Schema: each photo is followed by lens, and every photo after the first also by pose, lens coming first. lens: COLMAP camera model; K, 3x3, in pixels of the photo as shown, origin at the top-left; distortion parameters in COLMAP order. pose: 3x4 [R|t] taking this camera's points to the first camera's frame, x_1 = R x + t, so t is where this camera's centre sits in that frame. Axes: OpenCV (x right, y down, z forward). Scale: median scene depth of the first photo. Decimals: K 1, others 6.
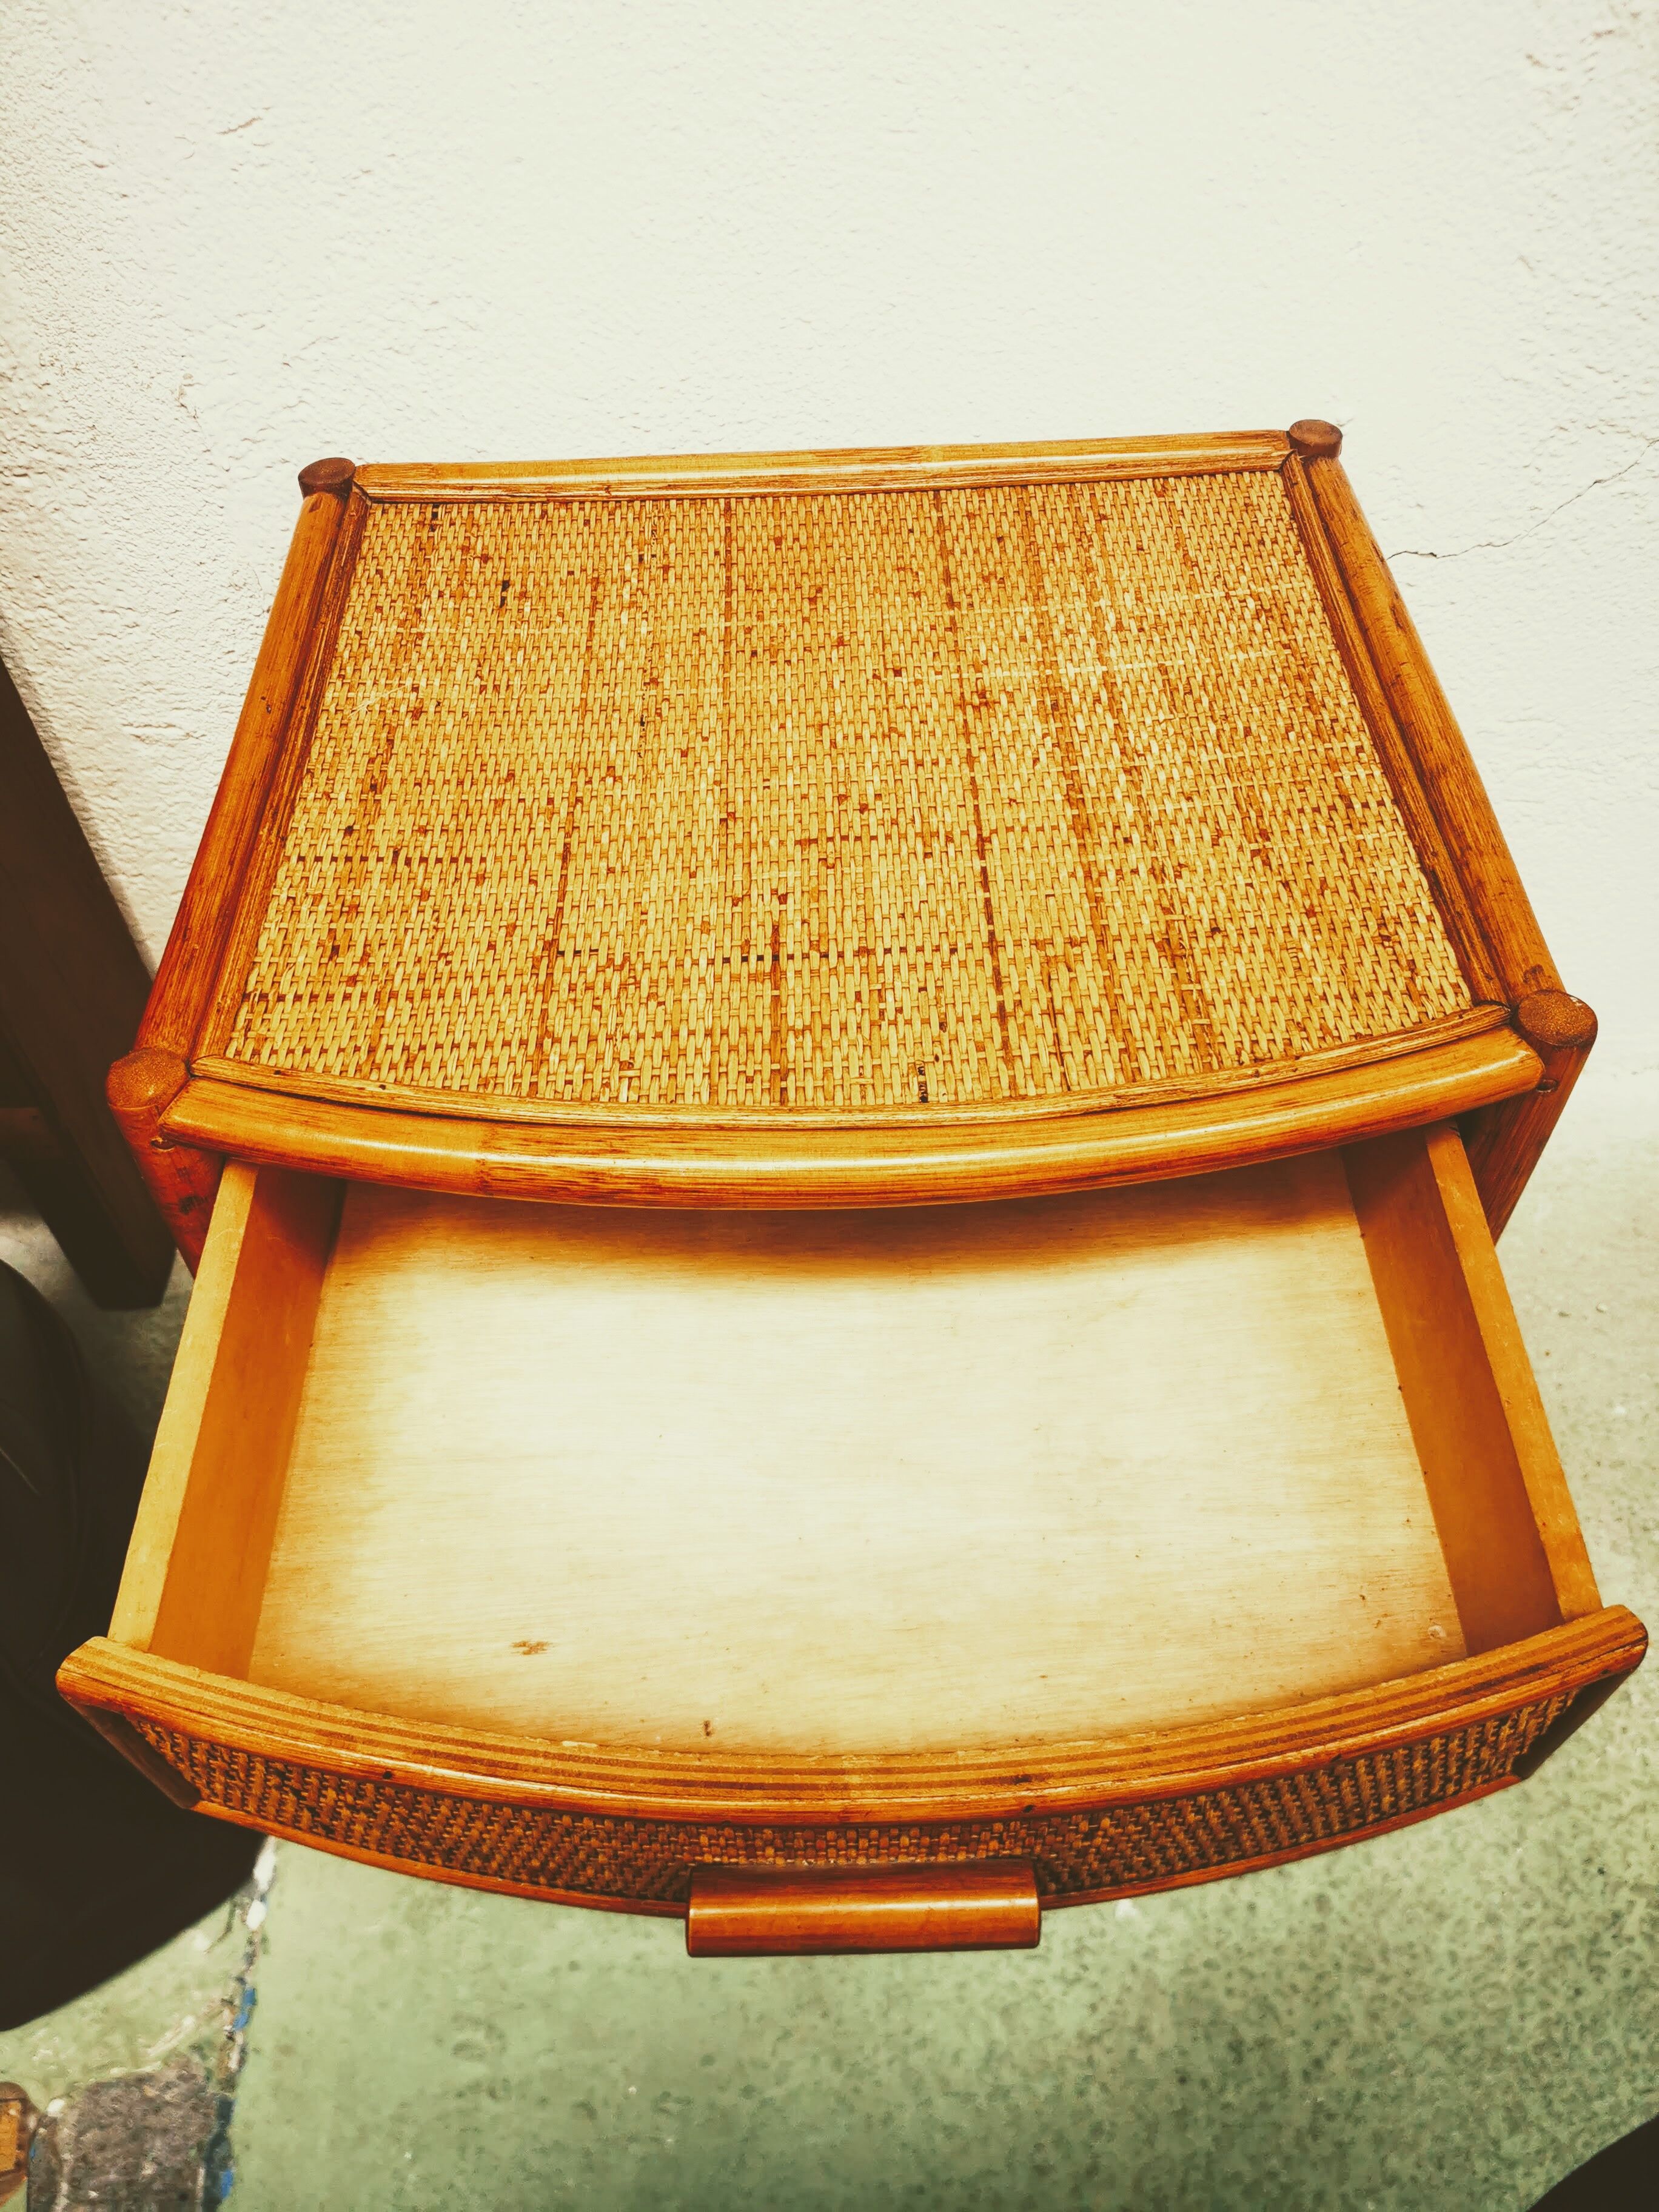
lens RADIAL K [[1775.0, 0, 861.8], [0, 1775.0, 1112.9], [0, 0, 1]] dist [0.011510, -0.048144]
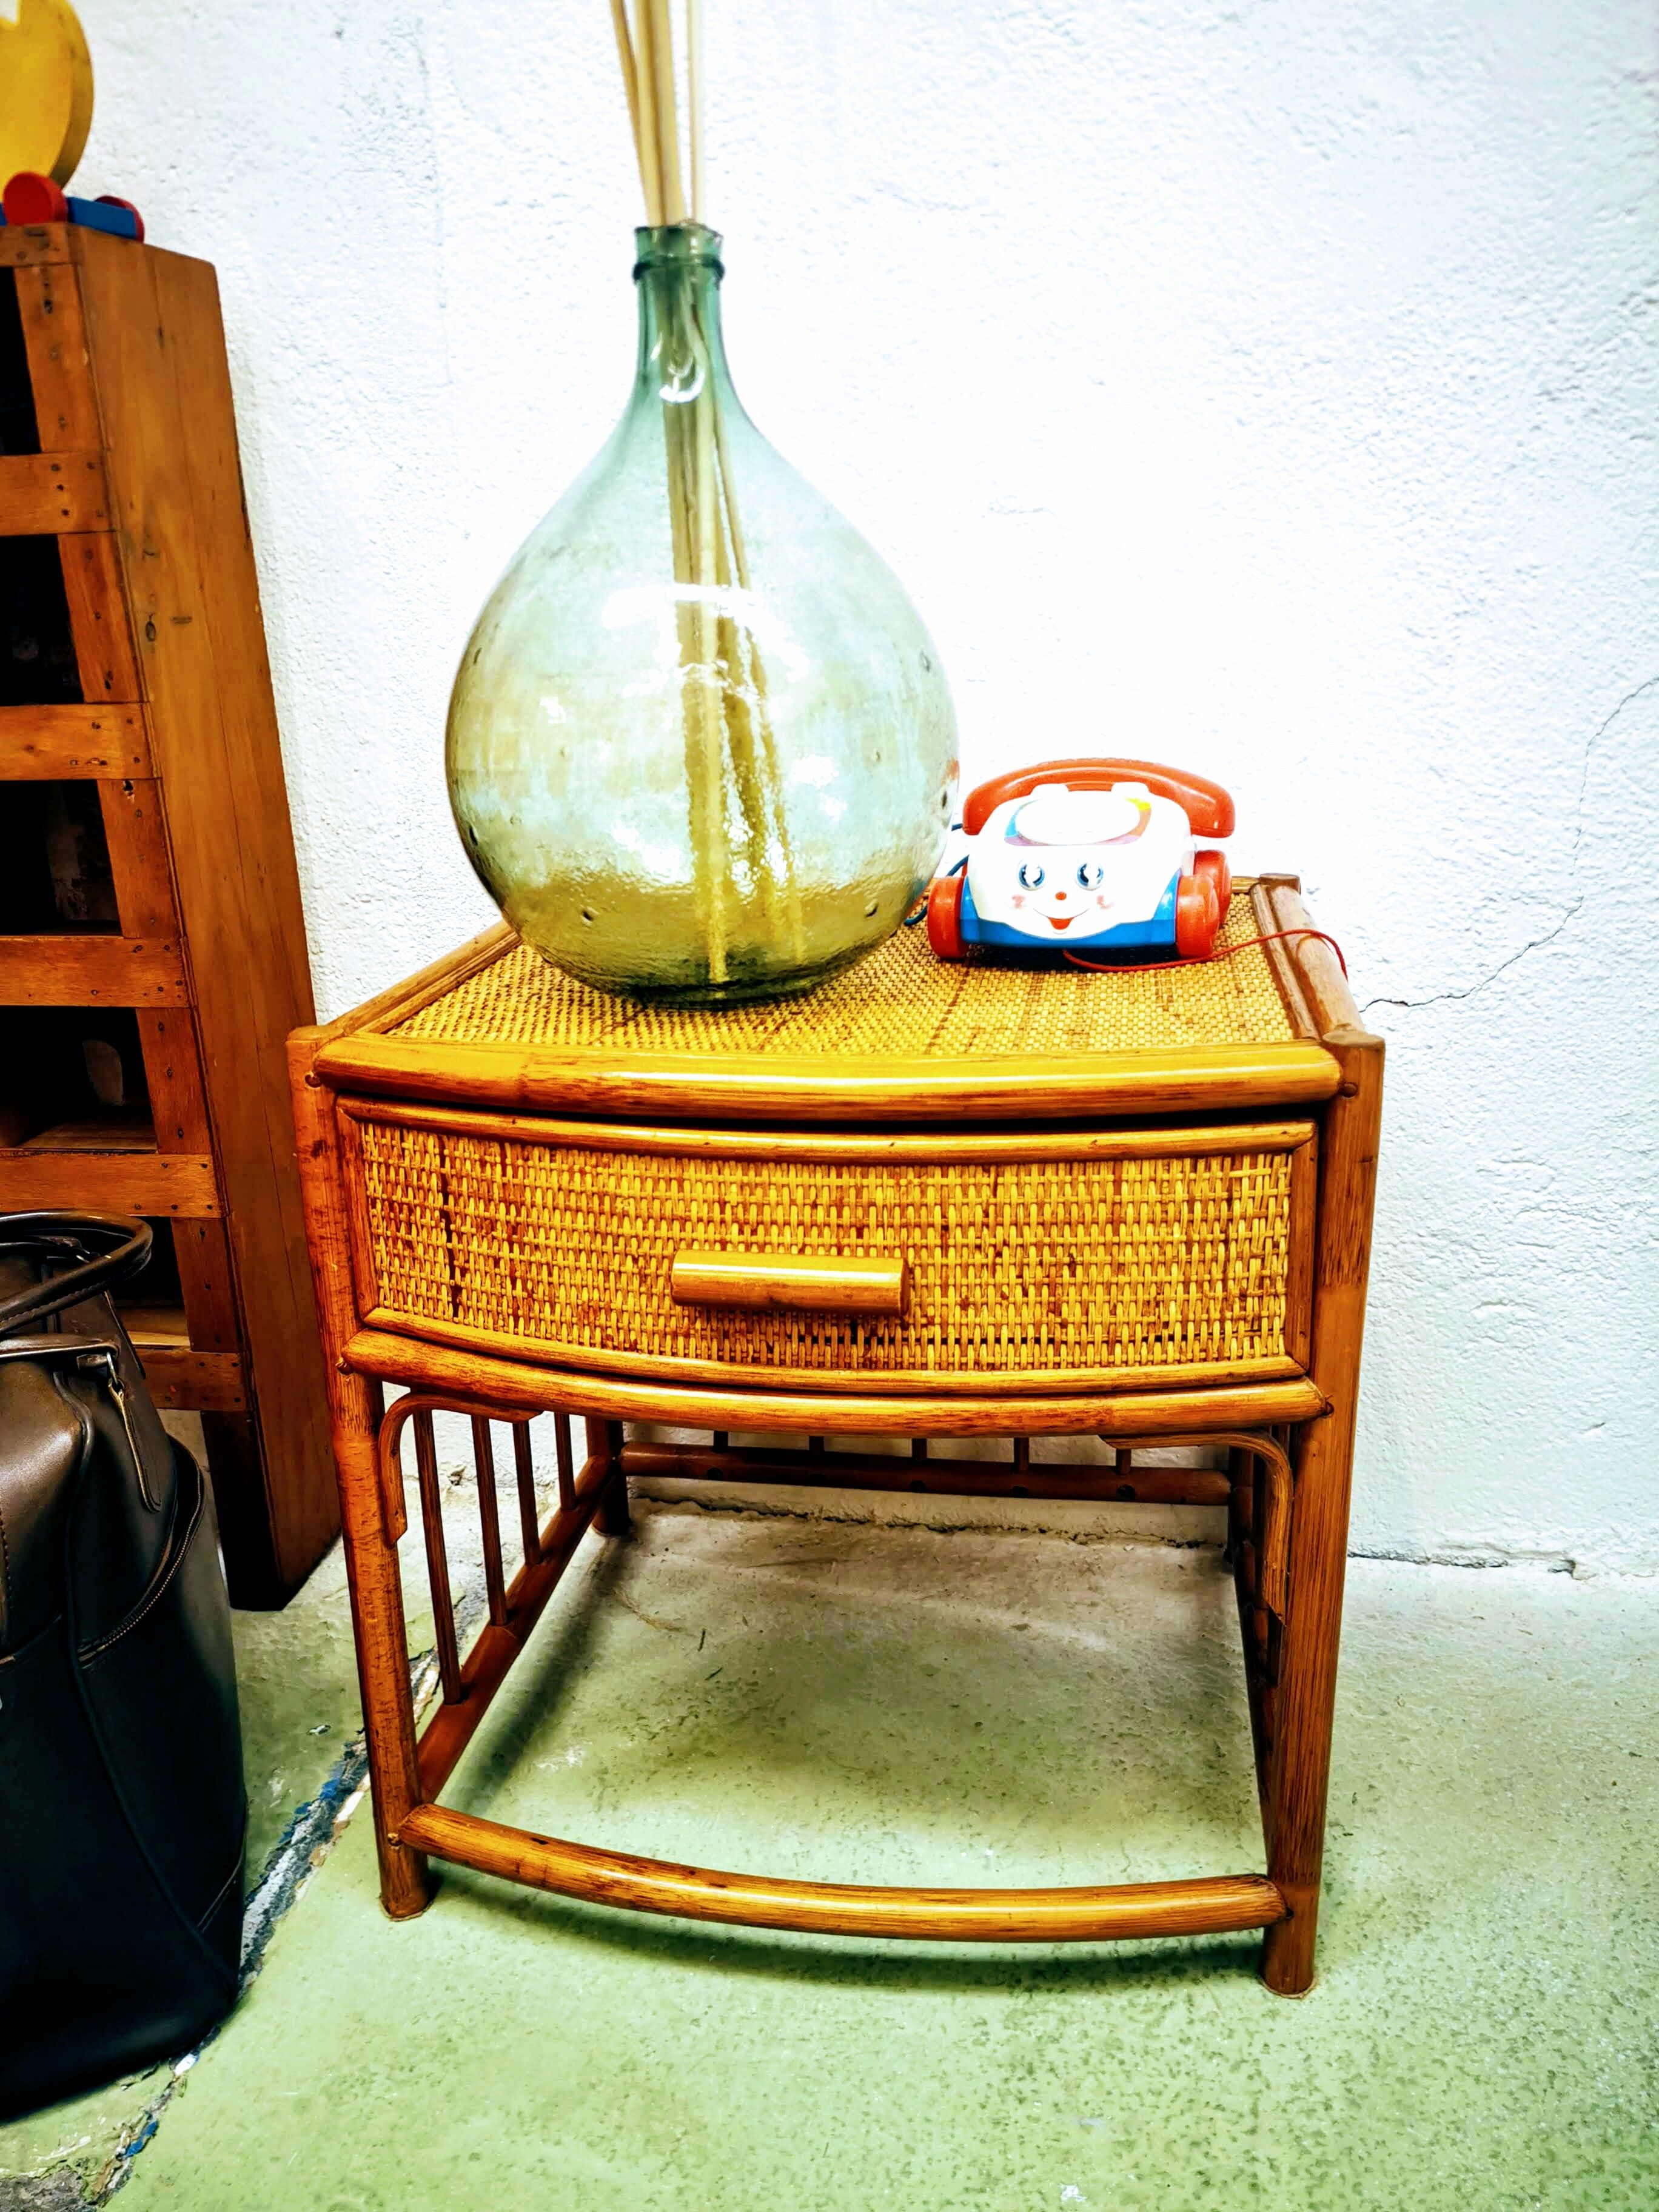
lens RADIAL K [[1785.2, 0, 839.9], [0, 1785.2, 1065.3], [0, 0, 1]] dist [0.010797, -0.045626]
pose [[0.980288, 0.037037, -0.194072, 0.196520], [-0.136941, 0.835422, -0.532276, 0.489151], [0.142419, 0.548360, 0.824026, -0.069435]]
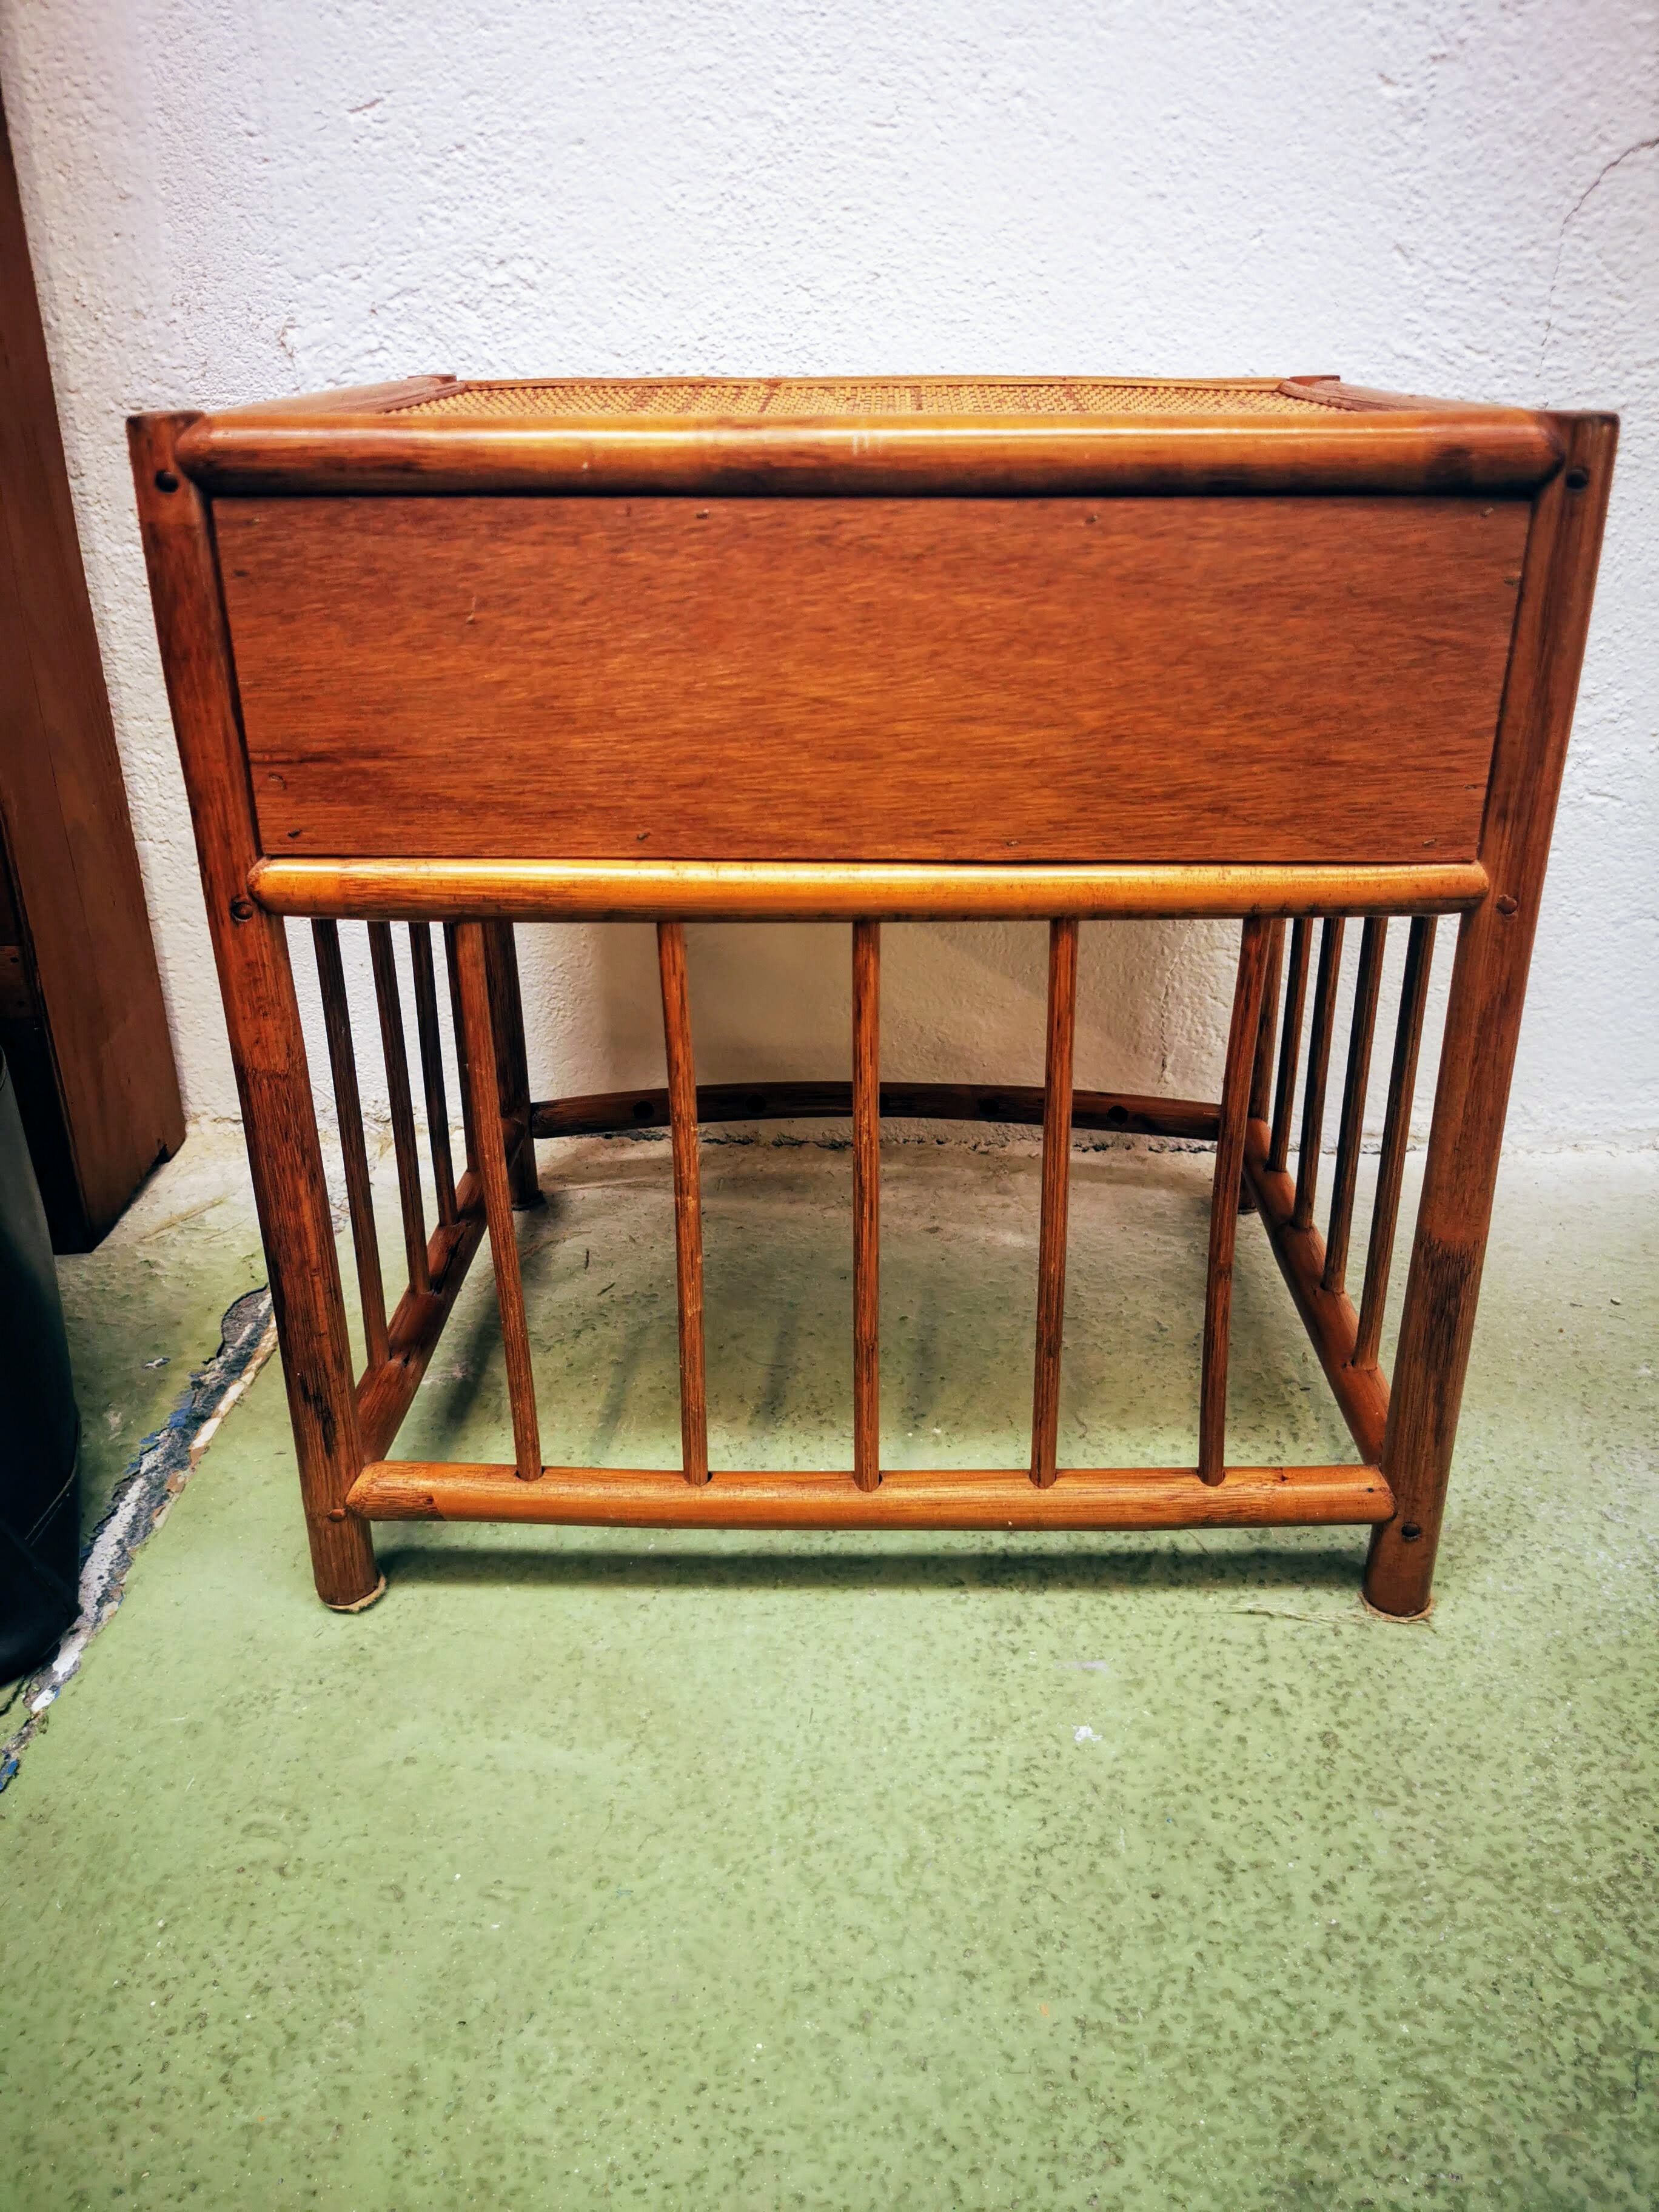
lens RADIAL K [[1775.0, 0, 861.8], [0, 1775.0, 1112.9], [0, 0, 1]] dist [0.011510, -0.048144]
pose [[0.998860, 0.032608, -0.034871, 0.067066], [-0.044250, 0.906525, -0.419827, 0.563813], [0.017922, 0.420892, 0.906934, 0.141123]]
